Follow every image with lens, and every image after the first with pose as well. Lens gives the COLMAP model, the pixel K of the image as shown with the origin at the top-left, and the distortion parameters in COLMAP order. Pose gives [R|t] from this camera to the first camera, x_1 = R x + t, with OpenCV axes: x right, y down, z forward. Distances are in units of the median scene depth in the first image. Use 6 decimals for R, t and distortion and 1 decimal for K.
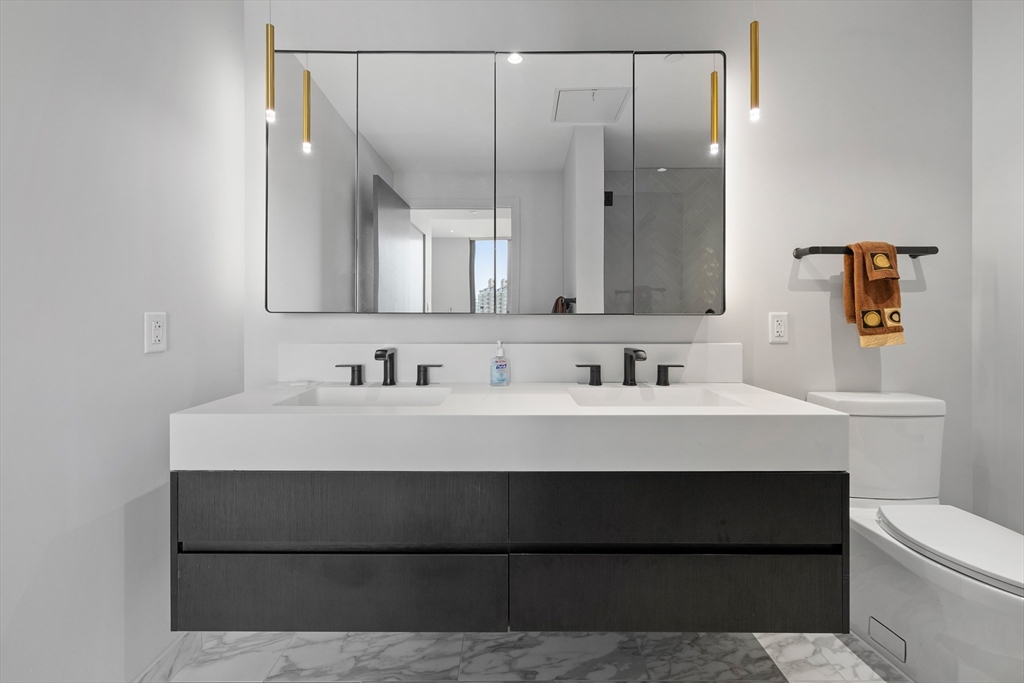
lens RADIAL K [[434.9, 0, 512.0], [0, 434.9, 319.4], [0, 0, 1]] dist [0.000419, -0.000031]
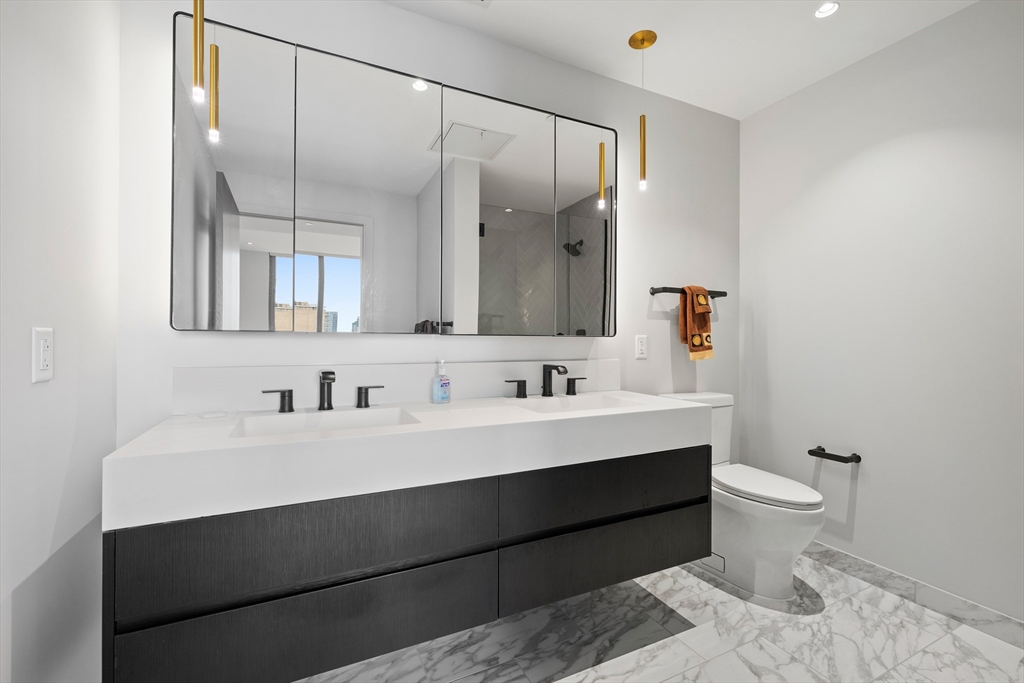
lens RADIAL K [[434.9, 0, 512.0], [0, 434.9, 341.5], [0, 0, 1]] dist [-0.000760, -0.000154]
pose [[0.898926, 0.002024, 0.438096, -0.336407], [-0.000779, 0.999995, -0.003023, 0.007423], [-0.438100, 0.002376, 0.898923, -0.011649]]
